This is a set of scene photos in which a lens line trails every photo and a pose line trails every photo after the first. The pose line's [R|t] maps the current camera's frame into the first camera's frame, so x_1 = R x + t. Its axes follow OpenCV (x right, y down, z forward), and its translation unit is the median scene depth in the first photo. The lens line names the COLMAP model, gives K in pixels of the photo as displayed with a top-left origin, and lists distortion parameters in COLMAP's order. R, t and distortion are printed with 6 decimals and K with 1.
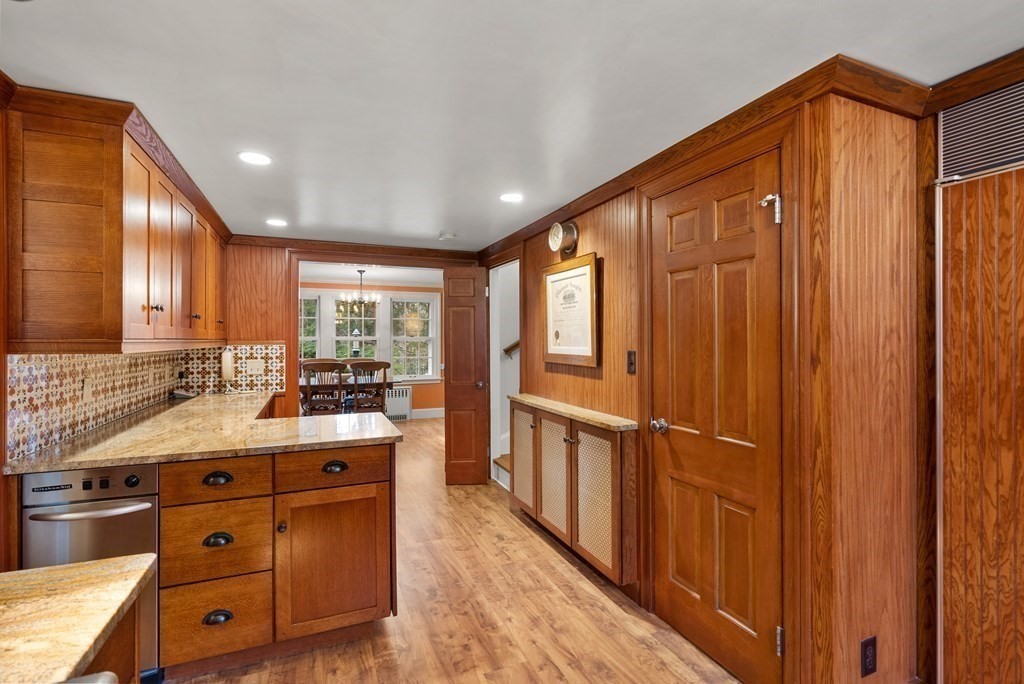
lens RADIAL K [[466.5, 0, 511.0], [0, 466.5, 338.6], [0, 0, 1]] dist [-0.015877, 0.008646]
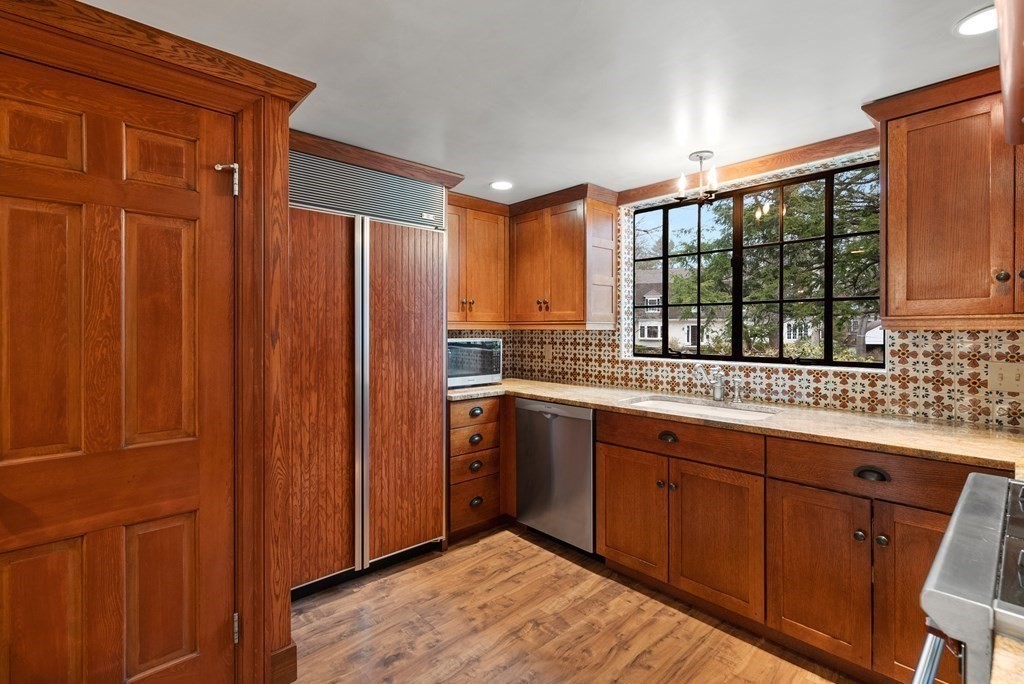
lens RADIAL K [[473.1, 0, 512.2], [0, 473.1, 327.1], [0, 0, 1]] dist [-0.010270, 0.001189]
pose [[-0.341534, 0.004936, 0.939857, -0.526104], [-0.006307, 0.999952, -0.007543, 0.027819], [-0.939848, -0.008504, -0.341486, 0.774768]]
